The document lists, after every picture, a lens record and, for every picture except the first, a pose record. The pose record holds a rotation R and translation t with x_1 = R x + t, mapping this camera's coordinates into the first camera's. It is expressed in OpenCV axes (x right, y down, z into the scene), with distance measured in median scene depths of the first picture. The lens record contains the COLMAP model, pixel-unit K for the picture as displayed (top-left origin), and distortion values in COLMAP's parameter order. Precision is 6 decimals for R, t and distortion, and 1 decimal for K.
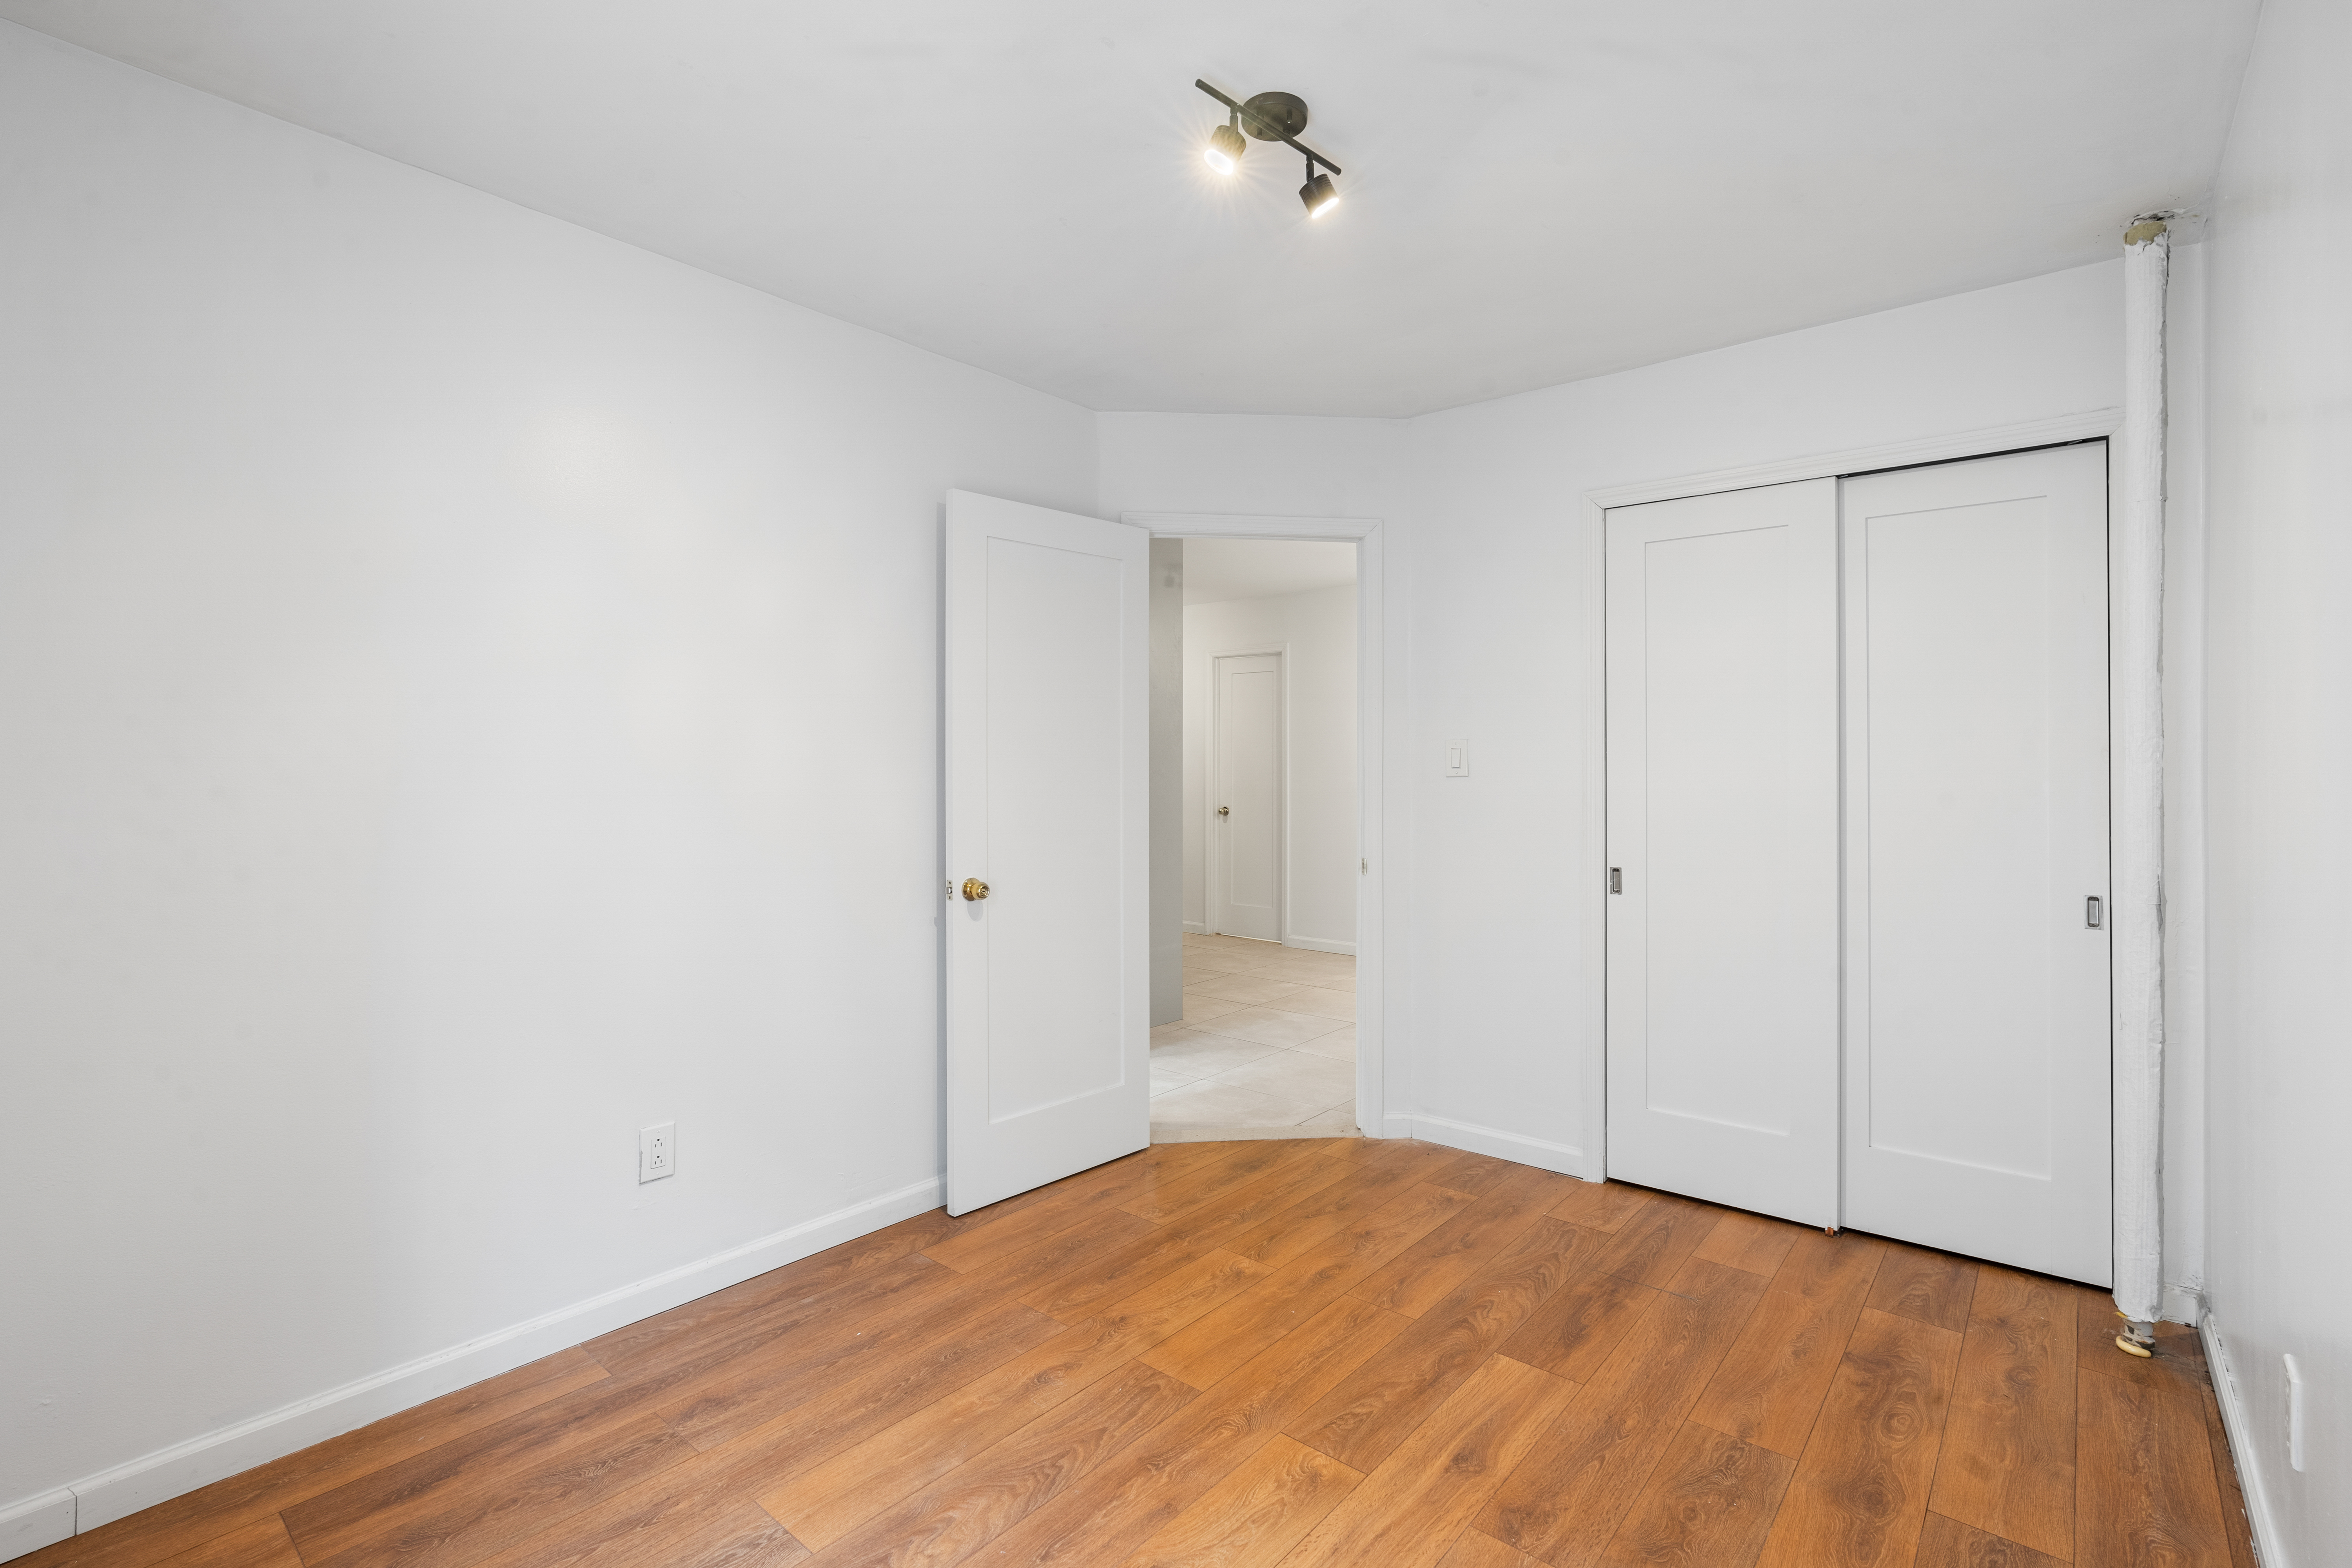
lens RADIAL K [[1066.6, 0, 1176.0], [0, 1066.6, 775.8], [0, 0, 1]] dist [-0.000174, 0.000157]
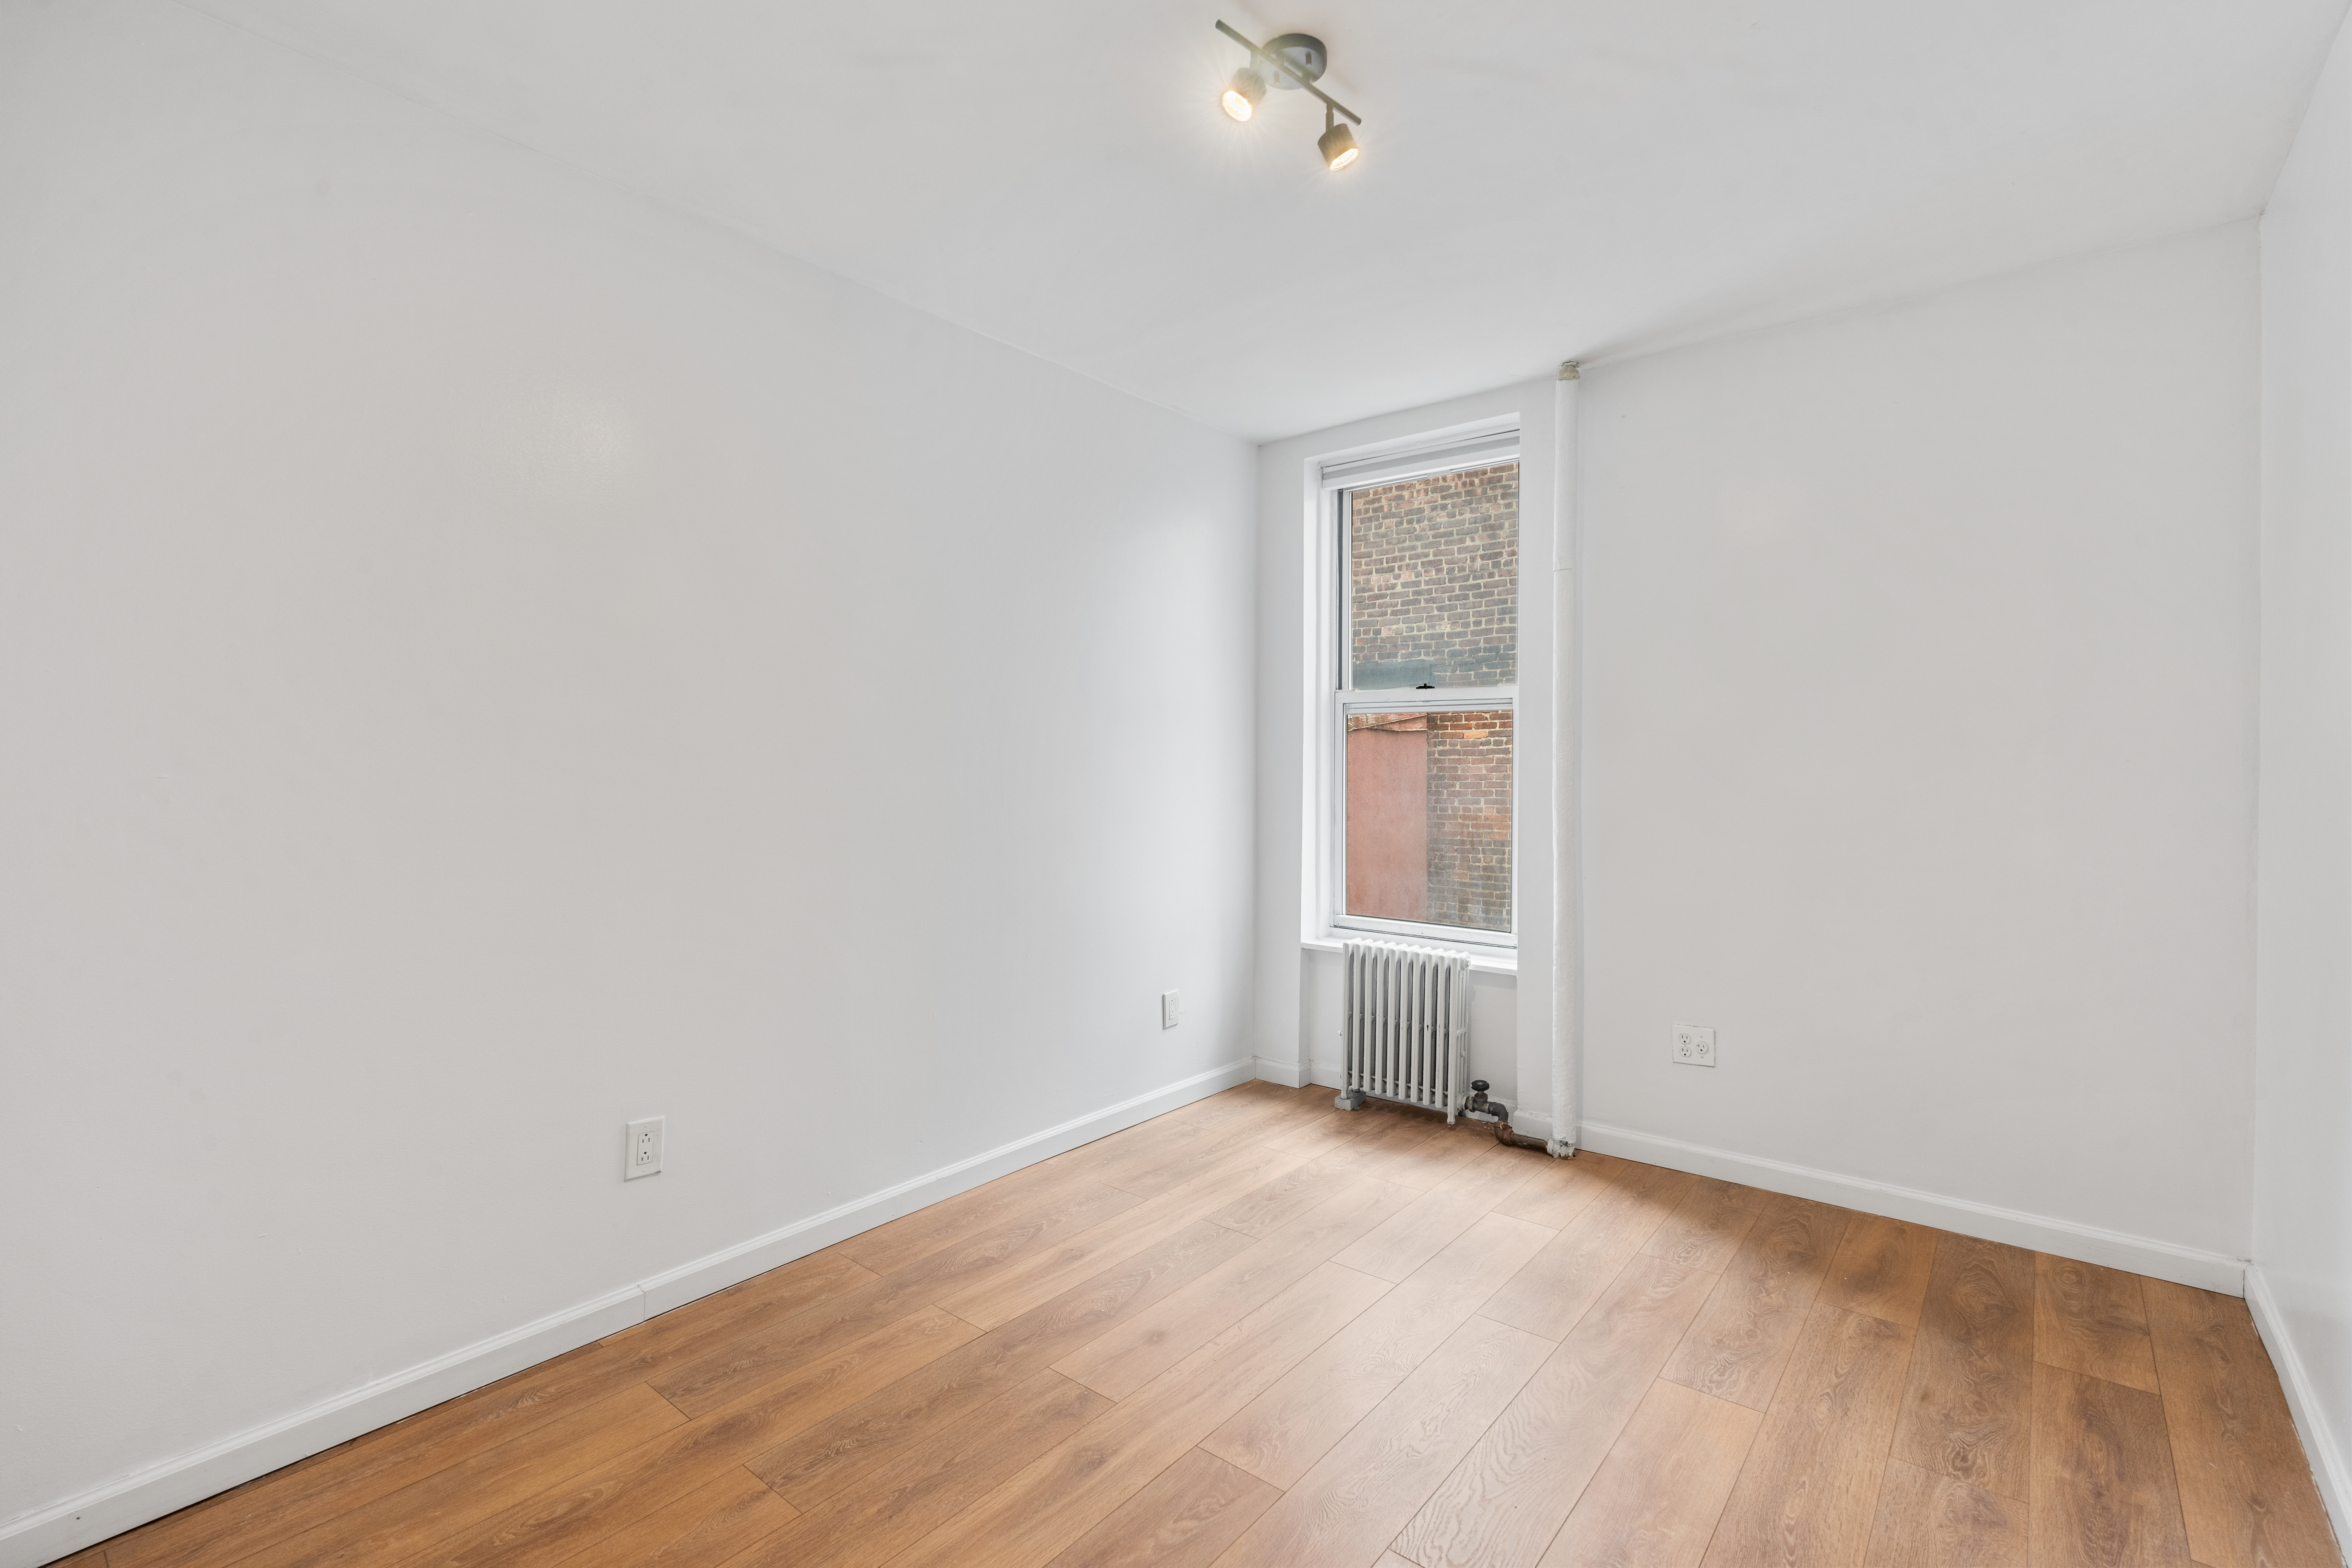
lens RADIAL K [[1066.6, 0, 1175.8], [0, 1066.6, 777.6], [0, 0, 1]] dist [-0.000174, 0.000157]
pose [[-0.999843, 0.000028, -0.017721, 0.207772], [-0.000423, 0.999675, 0.025471, 0.002507], [0.017716, 0.025475, -0.999518, 1.902426]]
